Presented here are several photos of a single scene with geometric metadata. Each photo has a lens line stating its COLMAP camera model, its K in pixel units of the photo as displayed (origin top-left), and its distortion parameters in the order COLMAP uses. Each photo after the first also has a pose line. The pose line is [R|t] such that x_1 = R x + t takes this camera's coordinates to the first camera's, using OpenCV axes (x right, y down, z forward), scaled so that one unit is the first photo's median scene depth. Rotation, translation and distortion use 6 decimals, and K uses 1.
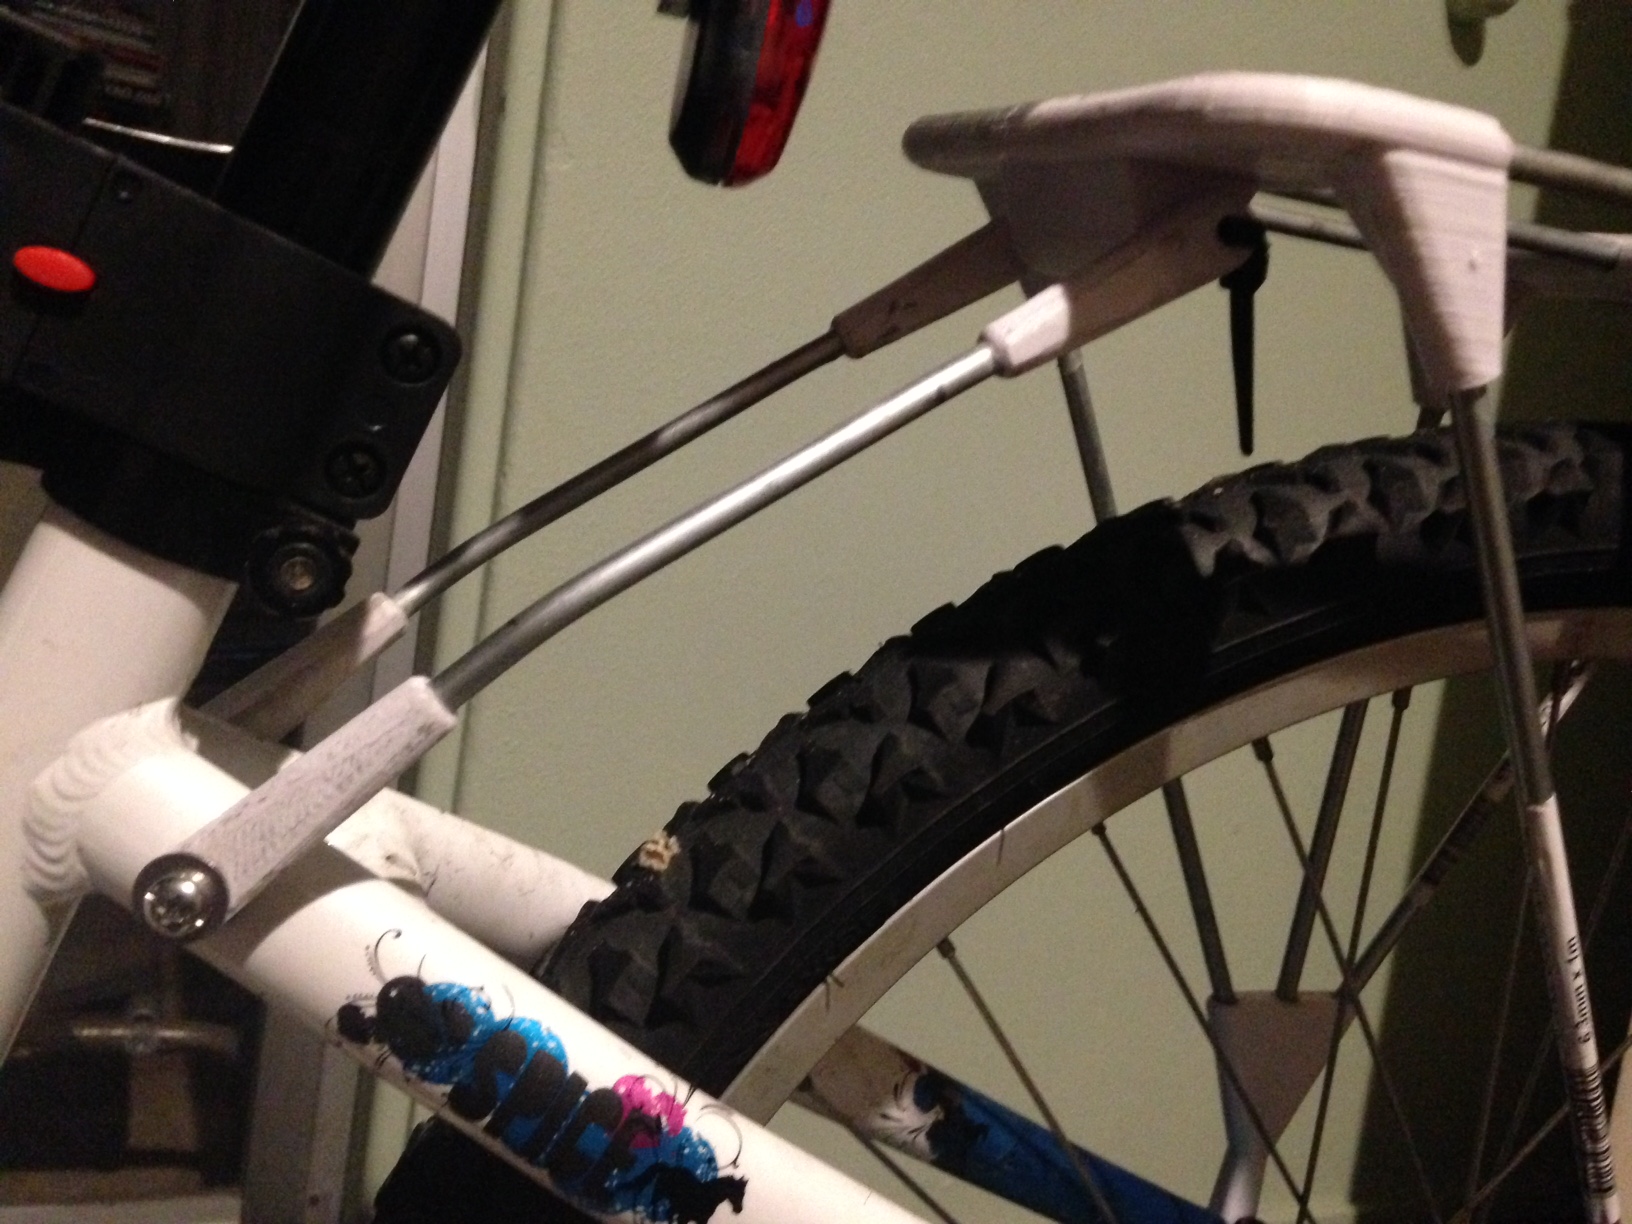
lens RADIAL K [[1519.6, 0, 816.0], [0, 1519.6, 612.0], [0, 0, 1]] dist [0.211914, -0.317475]
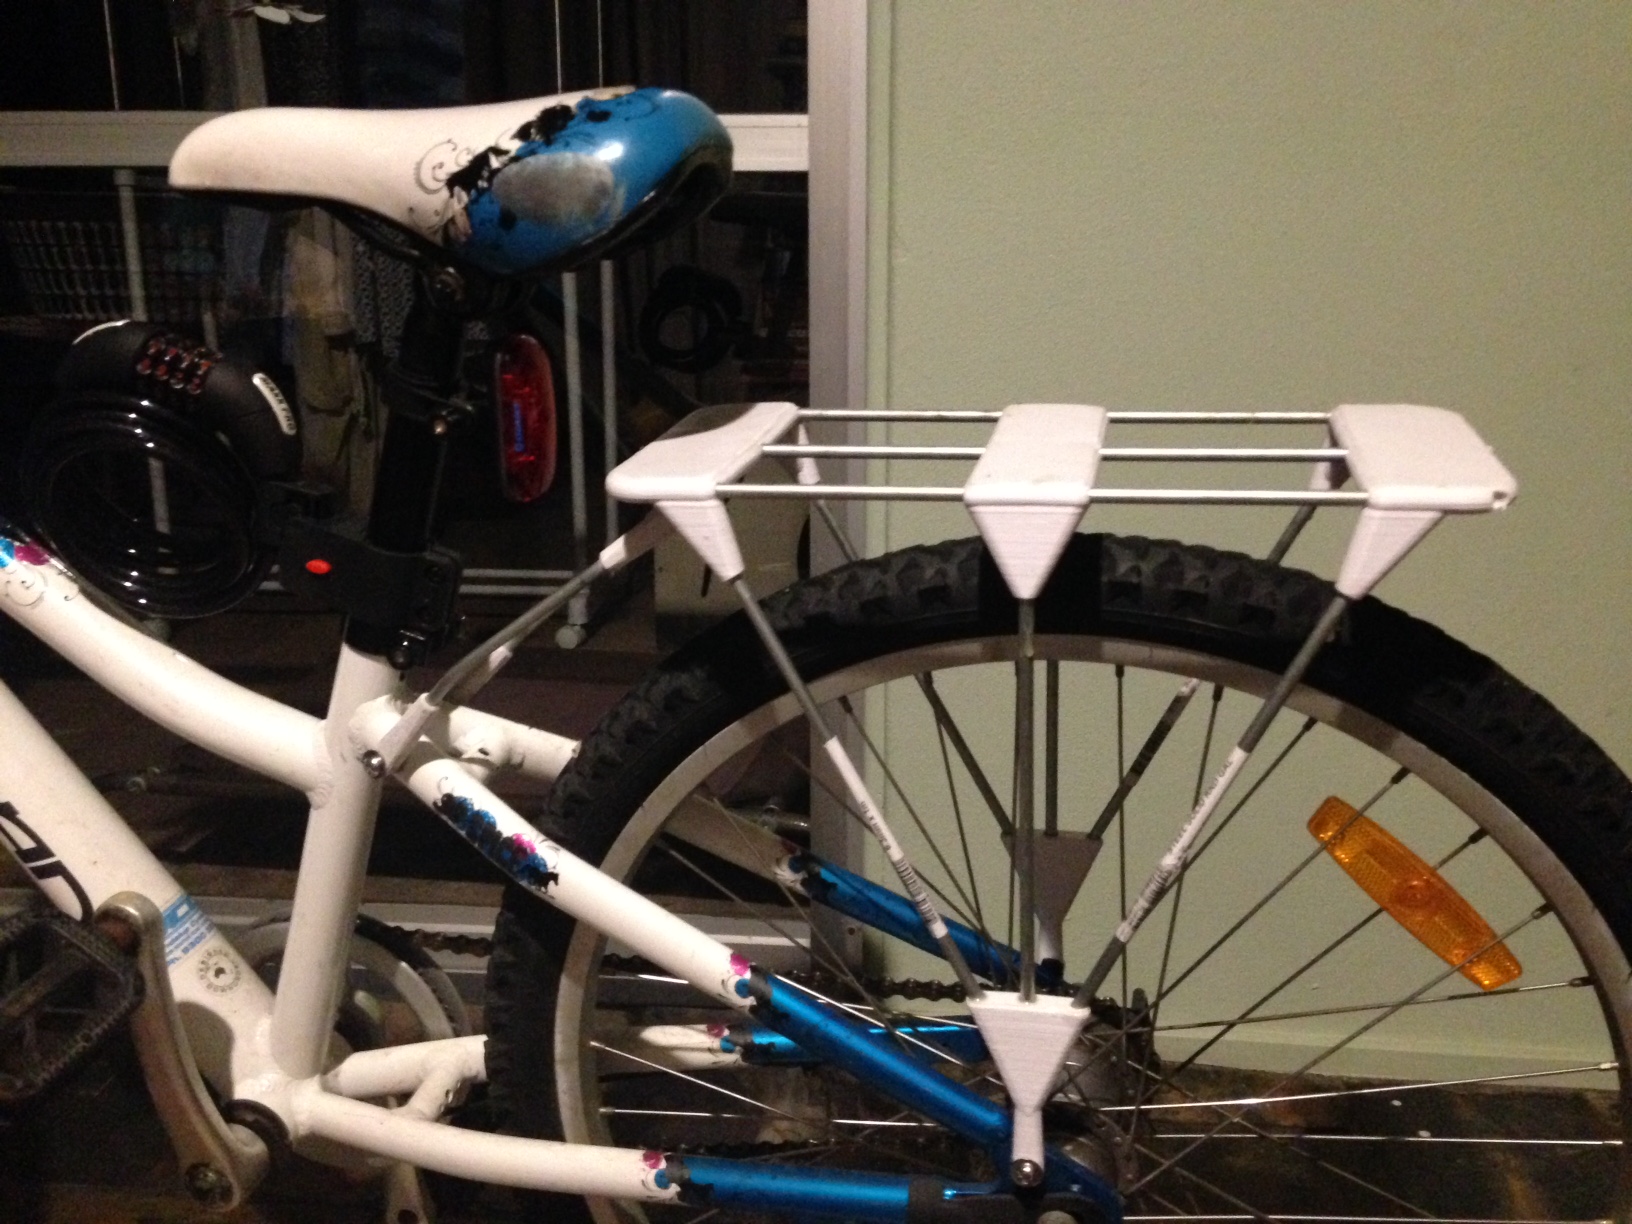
lens RADIAL K [[1519.6, 0, 816.0], [0, 1519.6, 612.0], [0, 0, 1]] dist [0.211914, -0.317475]
pose [[0.823605, -0.011895, -0.567039, 1.865477], [0.075060, 0.993272, 0.088186, -0.290400], [0.562175, -0.115193, 0.818957, -0.888103]]
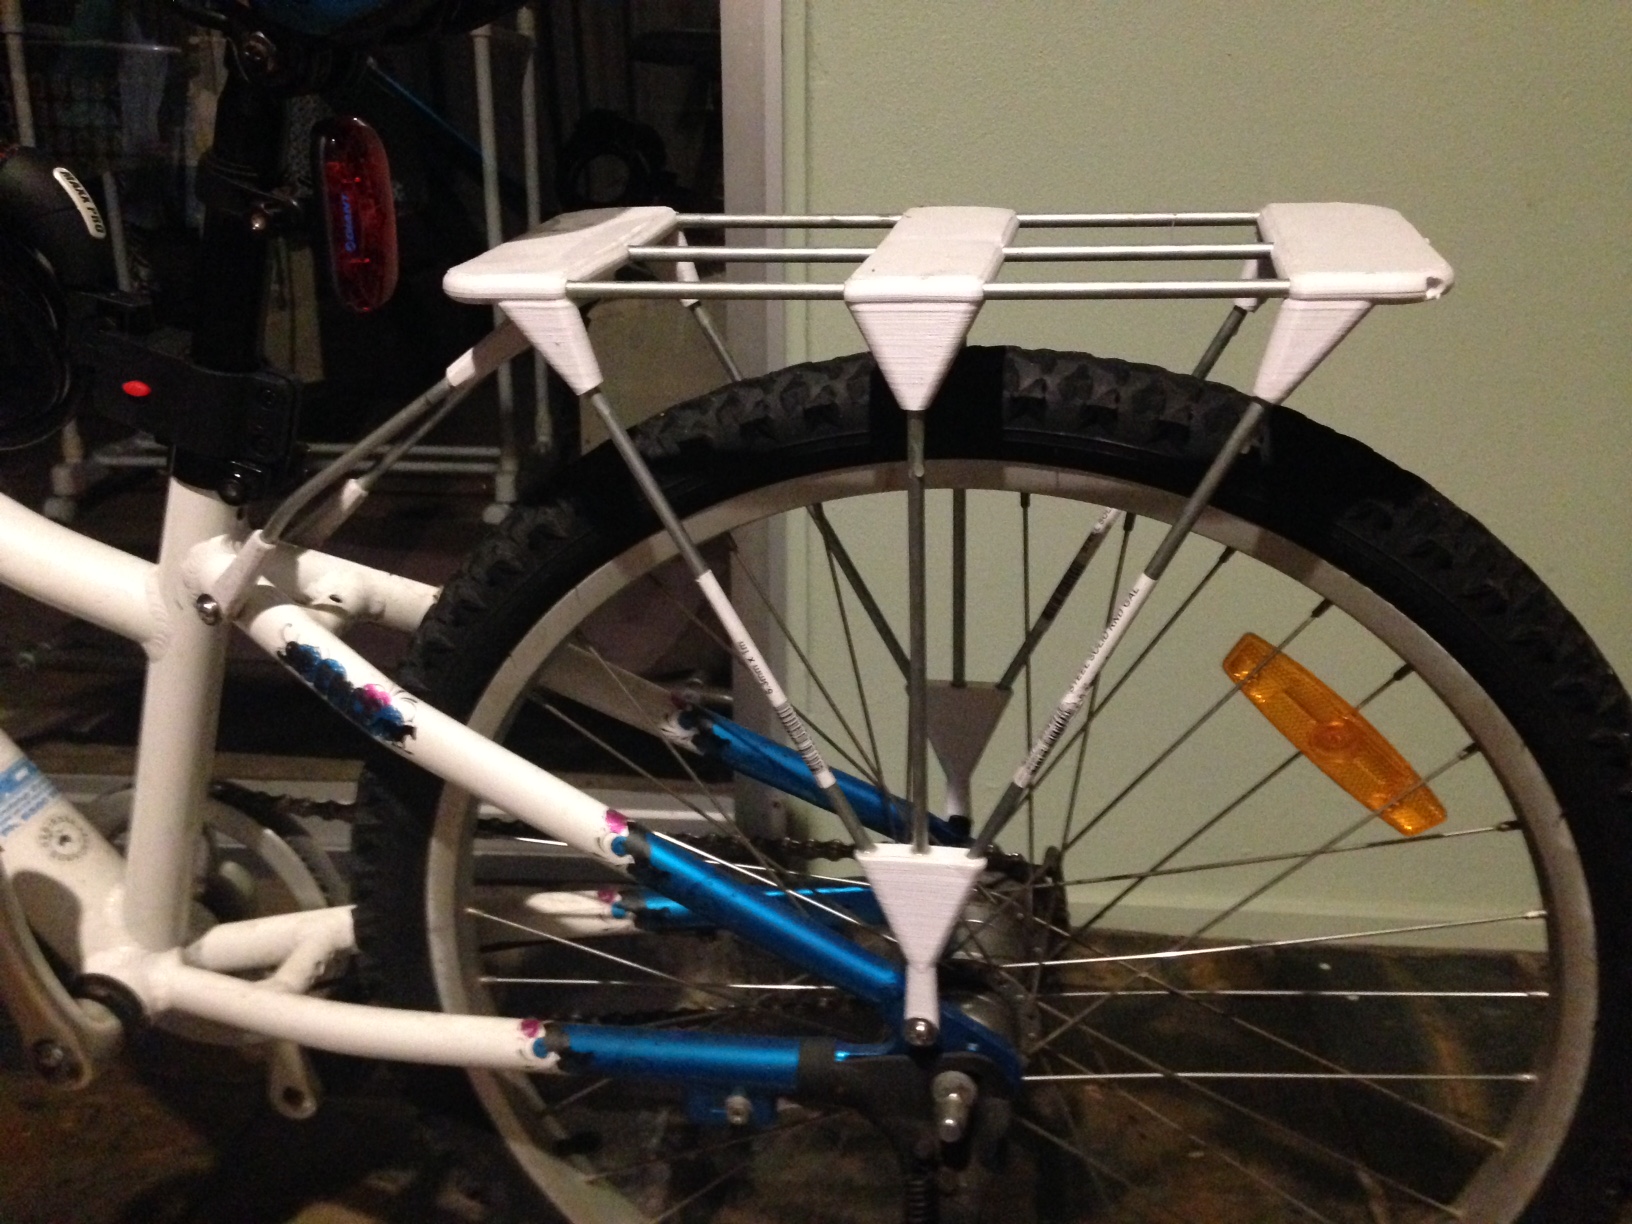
lens RADIAL K [[1528.4, 0, 816.0], [0, 1528.4, 612.0], [0, 0, 1]] dist [0.205733, -0.317211]
pose [[0.839404, 0.022216, -0.543054, 1.843571], [0.076909, 0.984255, 0.159144, -0.158035], [0.538039, -0.175352, 0.824479, -0.657014]]
